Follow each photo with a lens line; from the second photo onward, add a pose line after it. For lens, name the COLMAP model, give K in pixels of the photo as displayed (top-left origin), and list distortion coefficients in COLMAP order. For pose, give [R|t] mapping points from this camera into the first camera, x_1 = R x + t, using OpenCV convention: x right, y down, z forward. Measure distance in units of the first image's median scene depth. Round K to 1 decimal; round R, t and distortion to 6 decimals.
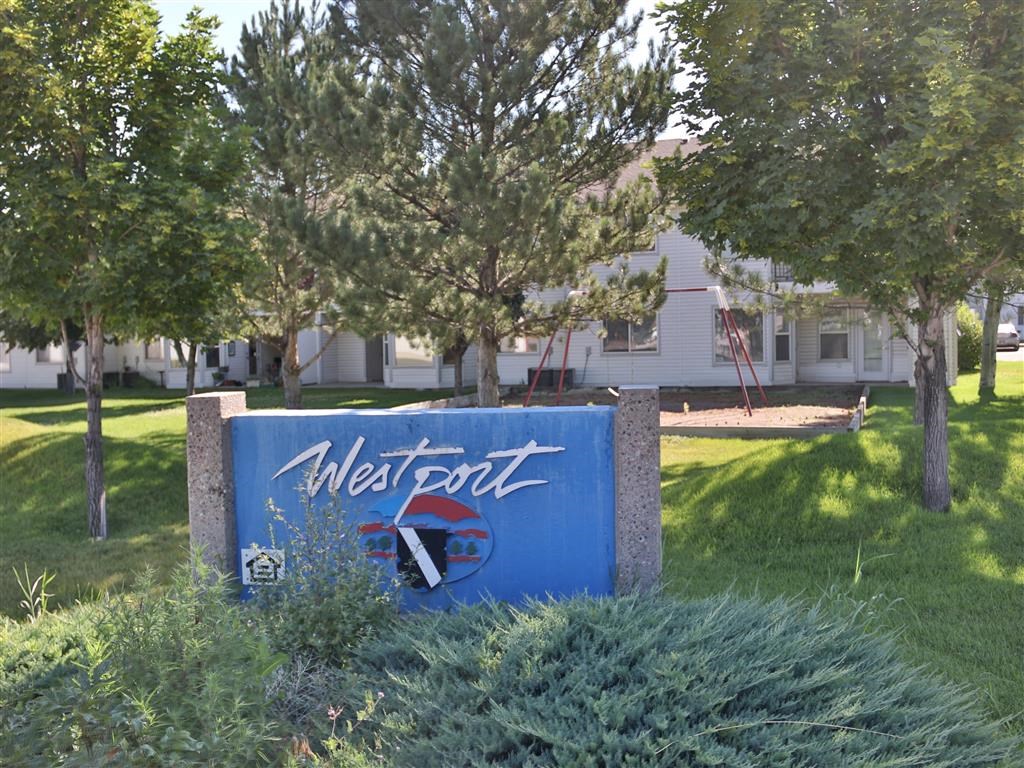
lens RADIAL K [[1106.7, 0, 507.9], [0, 1106.7, 383.3], [0, 0, 1]] dist [-0.160833, 0.000000]
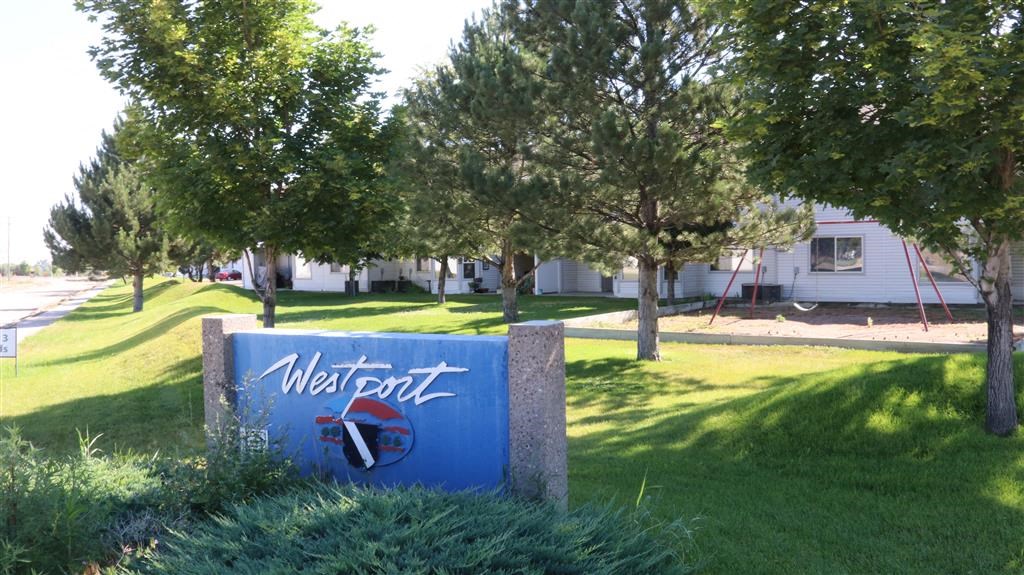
lens RADIAL K [[876.1, 0, 498.4], [0, 876.1, 286.2], [0, 0, 1]] dist [-0.175826, 0.140549]
pose [[0.940744, 0.028258, -0.337939, 0.228361], [-0.027957, 0.999593, 0.005759, -0.023392], [0.337964, 0.004031, 0.941151, 0.039485]]
